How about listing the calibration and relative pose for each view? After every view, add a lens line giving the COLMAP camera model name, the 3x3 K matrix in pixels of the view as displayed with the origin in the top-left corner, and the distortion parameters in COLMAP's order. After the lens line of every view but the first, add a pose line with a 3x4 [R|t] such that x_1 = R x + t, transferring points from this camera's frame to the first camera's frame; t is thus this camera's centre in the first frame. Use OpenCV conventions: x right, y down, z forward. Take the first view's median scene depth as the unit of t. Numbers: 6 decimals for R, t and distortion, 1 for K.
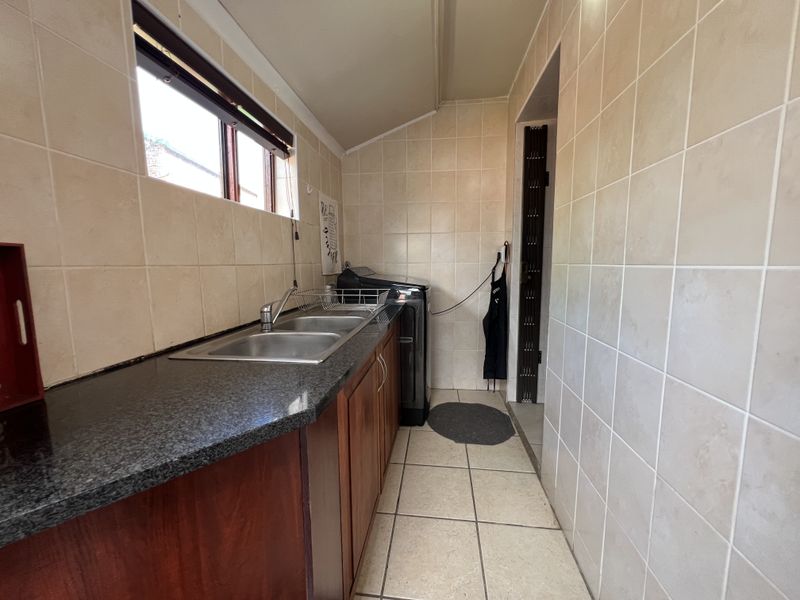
lens RADIAL K [[316.6, 0, 401.4], [0, 316.6, 299.3], [0, 0, 1]] dist [-0.003626, -0.000168]
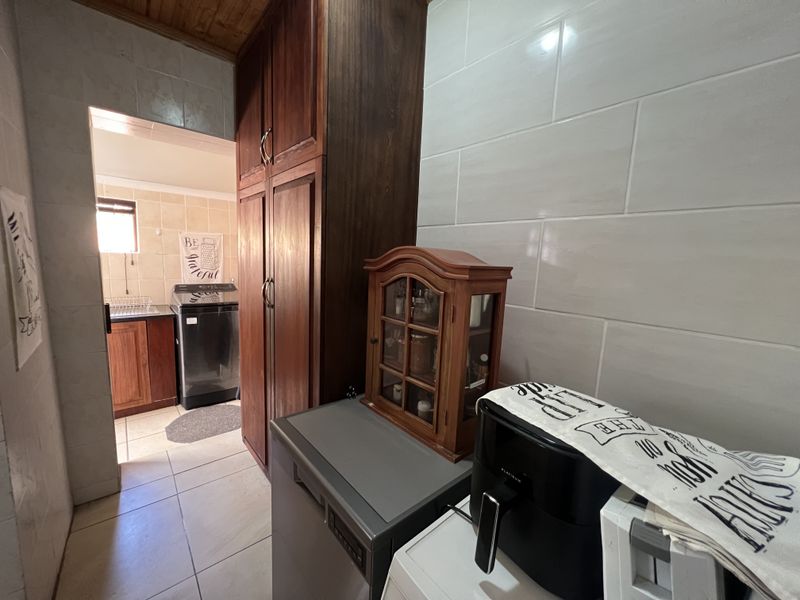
lens RADIAL K [[316.6, 0, 400.9], [0, 316.6, 299.3], [0, 0, 1]] dist [-0.003626, -0.000168]
pose [[0.742544, 0.129369, -0.657185, 1.549179], [-0.130837, 0.990284, 0.047110, -0.232956], [0.656894, 0.051002, 0.752256, 0.592036]]
